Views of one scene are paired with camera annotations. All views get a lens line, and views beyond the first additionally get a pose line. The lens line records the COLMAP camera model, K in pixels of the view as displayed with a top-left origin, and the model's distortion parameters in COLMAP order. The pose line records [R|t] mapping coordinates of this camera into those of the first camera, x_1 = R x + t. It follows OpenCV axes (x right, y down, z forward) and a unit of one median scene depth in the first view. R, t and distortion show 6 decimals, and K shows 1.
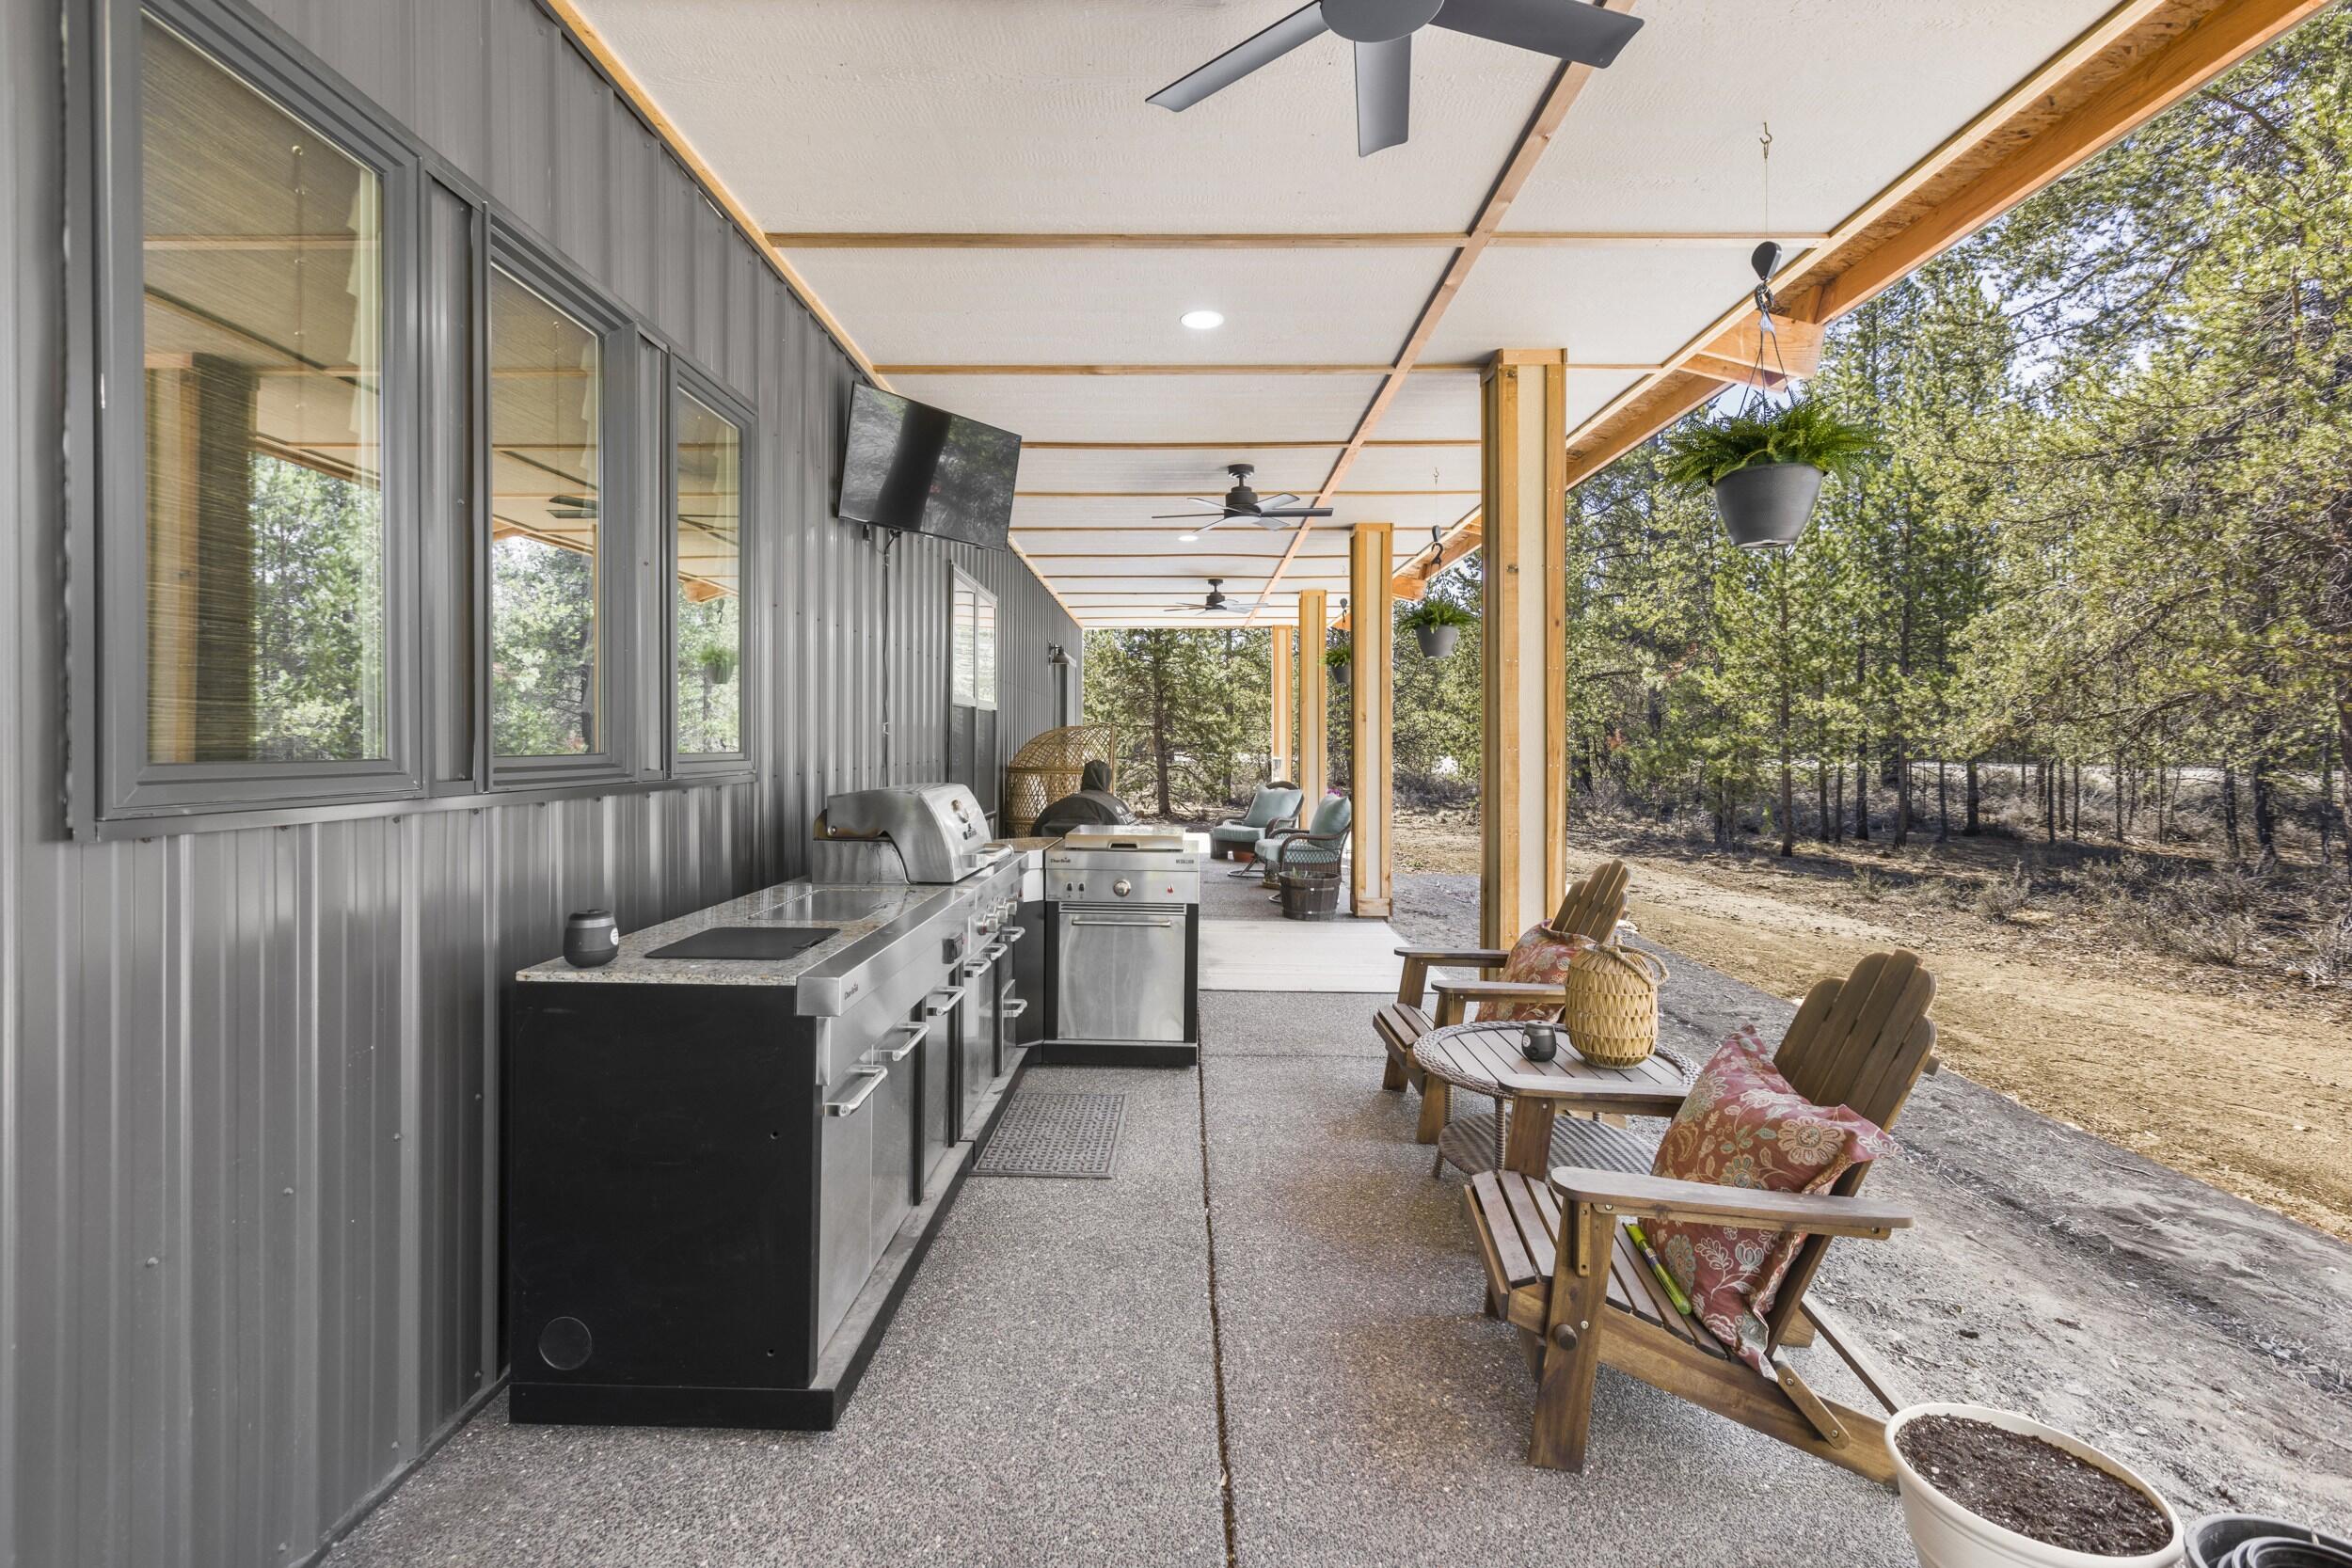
lens RADIAL K [[1068.5, 0, 1173.8], [0, 1068.5, 728.2], [0, 0, 1]] dist [0.006123, 0.000627]
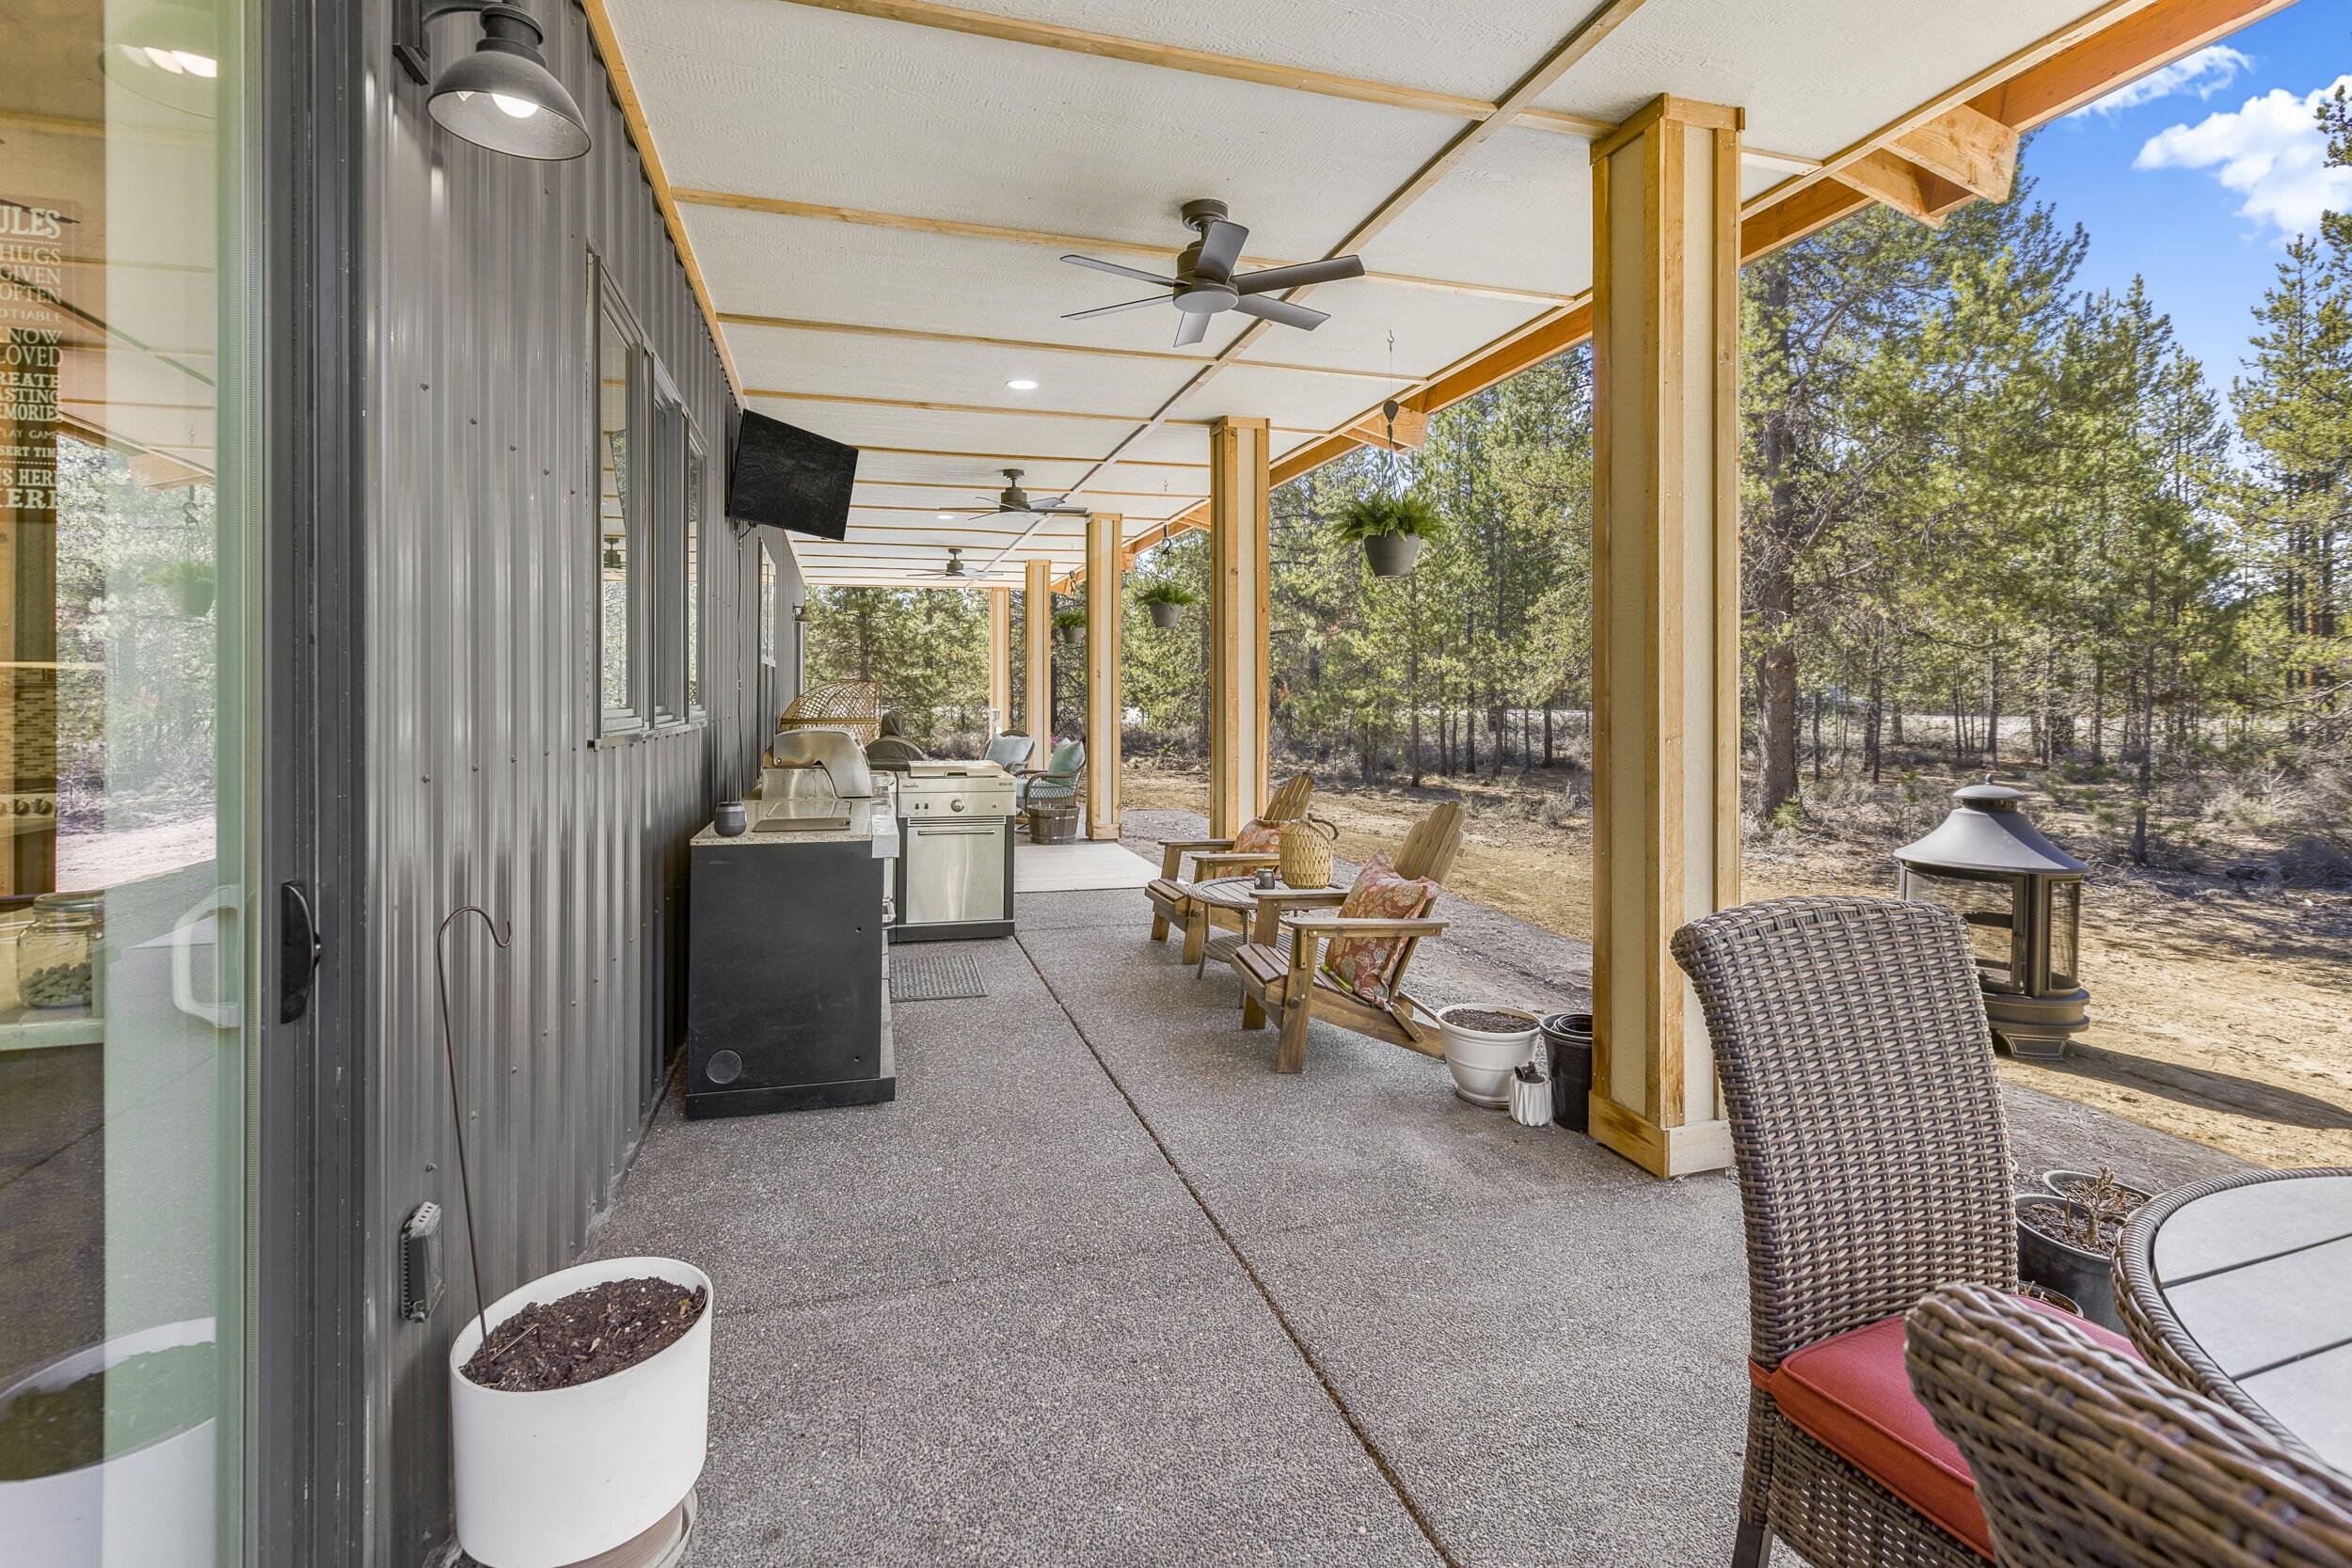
lens RADIAL K [[1139.8, 0, 1175.6], [0, 1139.8, 686.6], [0, 0, 1]] dist [-0.001437, -0.000003]
pose [[0.953280, -0.002366, 0.302079, -0.084464], [0.000703, 0.999984, 0.005615, -0.002067], [-0.302087, -0.005141, 0.953267, -0.164141]]
